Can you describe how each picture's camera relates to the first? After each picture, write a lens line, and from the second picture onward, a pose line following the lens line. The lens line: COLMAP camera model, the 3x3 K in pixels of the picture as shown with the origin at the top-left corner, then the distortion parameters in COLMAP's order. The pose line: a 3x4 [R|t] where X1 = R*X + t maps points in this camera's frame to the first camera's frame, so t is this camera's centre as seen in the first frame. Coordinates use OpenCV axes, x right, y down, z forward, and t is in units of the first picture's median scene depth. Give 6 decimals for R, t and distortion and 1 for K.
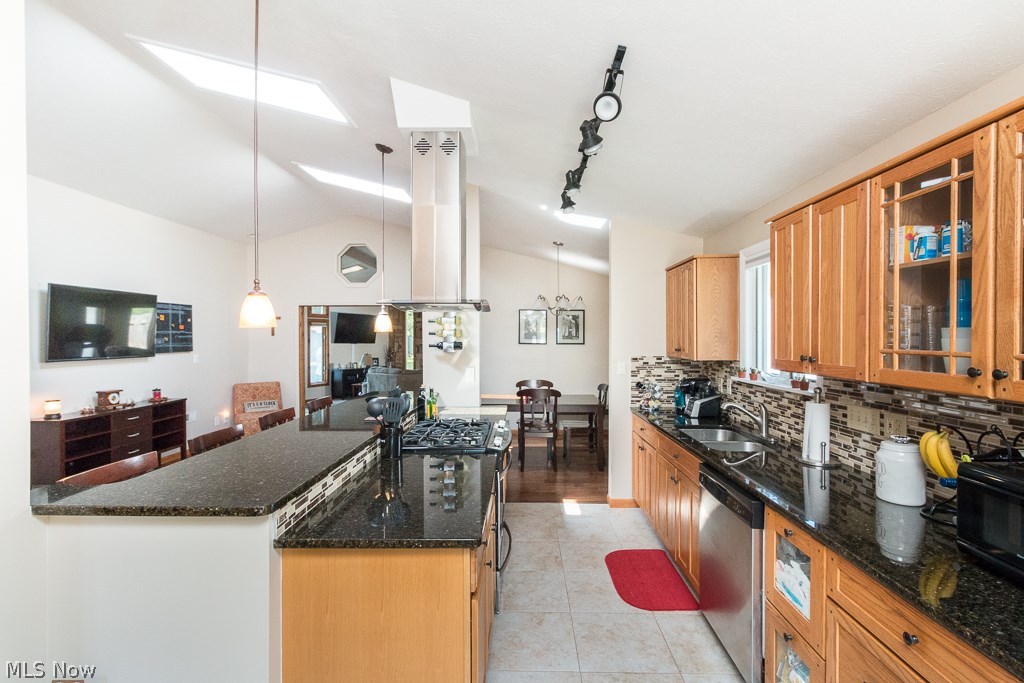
lens RADIAL K [[468.3, 0, 512.0], [0, 468.3, 341.5], [0, 0, 1]] dist [0.003236, 0.000752]
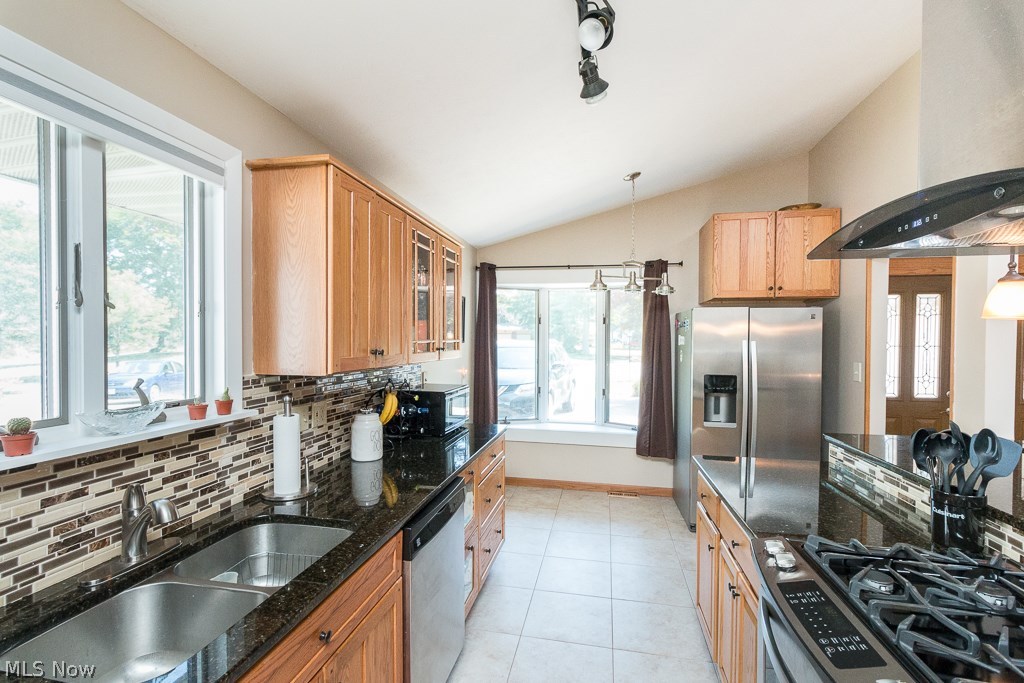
lens RADIAL K [[476.2, 0, 512.0], [0, 476.2, 341.5], [0, 0, 1]] dist [-0.000231, -0.000076]
pose [[-0.985450, -0.003139, 0.169934, 0.140880], [-0.000433, 0.999873, 0.015962, -0.000726], [-0.169962, 0.015656, -0.985326, 1.422944]]
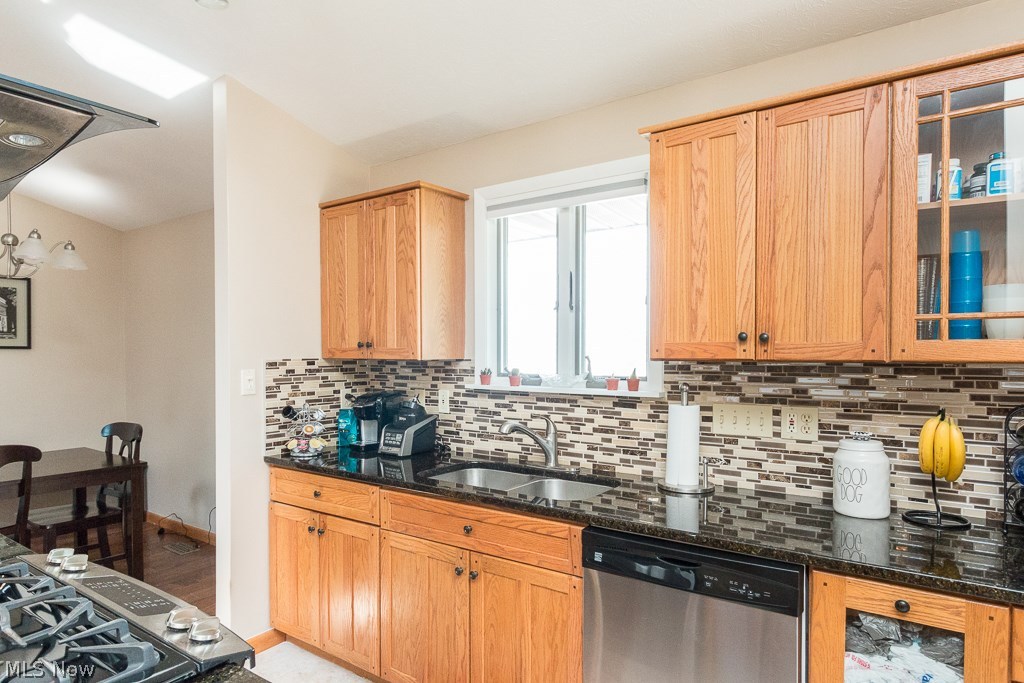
lens RADIAL K [[610.4, 0, 505.4], [0, 610.4, 356.7], [0, 0, 1]] dist [-0.000332, -0.000281]
pose [[0.570556, -0.005650, 0.821239, -0.223204], [0.008556, 0.999963, 0.000935, 0.045514], [-0.821214, 0.006493, 0.570583, 0.584024]]
